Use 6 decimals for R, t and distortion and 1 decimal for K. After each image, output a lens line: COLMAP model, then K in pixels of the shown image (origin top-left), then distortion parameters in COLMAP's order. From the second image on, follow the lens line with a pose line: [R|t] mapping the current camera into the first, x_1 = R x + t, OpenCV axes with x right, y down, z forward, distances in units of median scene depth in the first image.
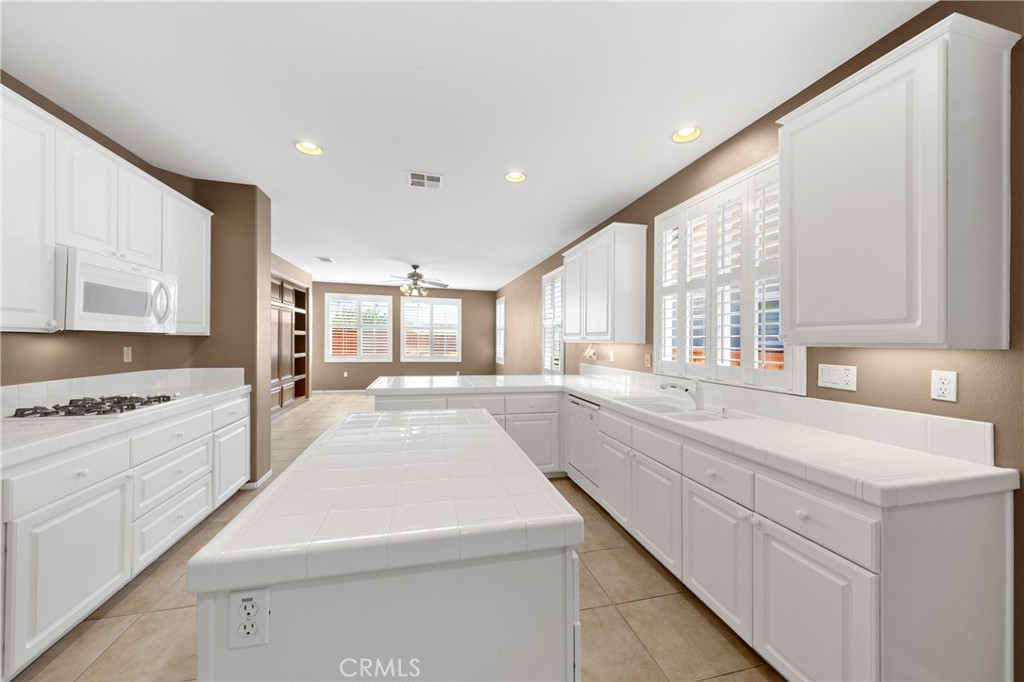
lens RADIAL K [[351.2, 0, 511.2], [0, 351.2, 341.6], [0, 0, 1]] dist [0.001875, -0.000311]
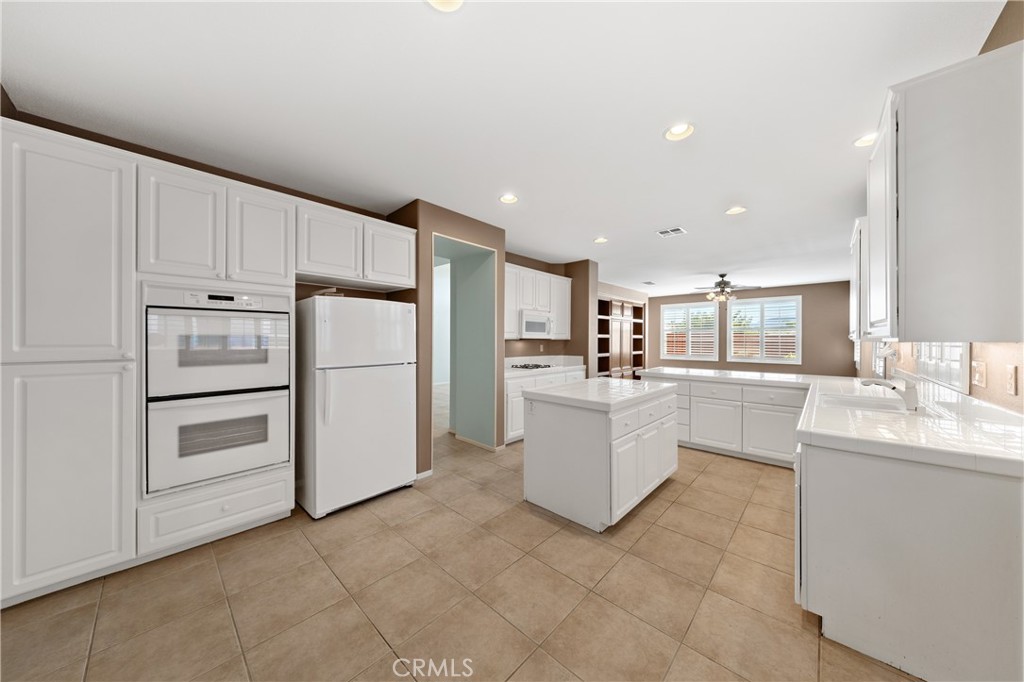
lens RADIAL K [[328.6, 0, 512.0], [0, 328.6, 339.6], [0, 0, 1]] dist [0.000971, 0.000031]
pose [[0.538492, -0.015312, -0.842491, 0.268513], [0.004696, 0.999874, -0.015171, 0.004664], [0.842617, 0.004213, 0.538496, -0.144119]]
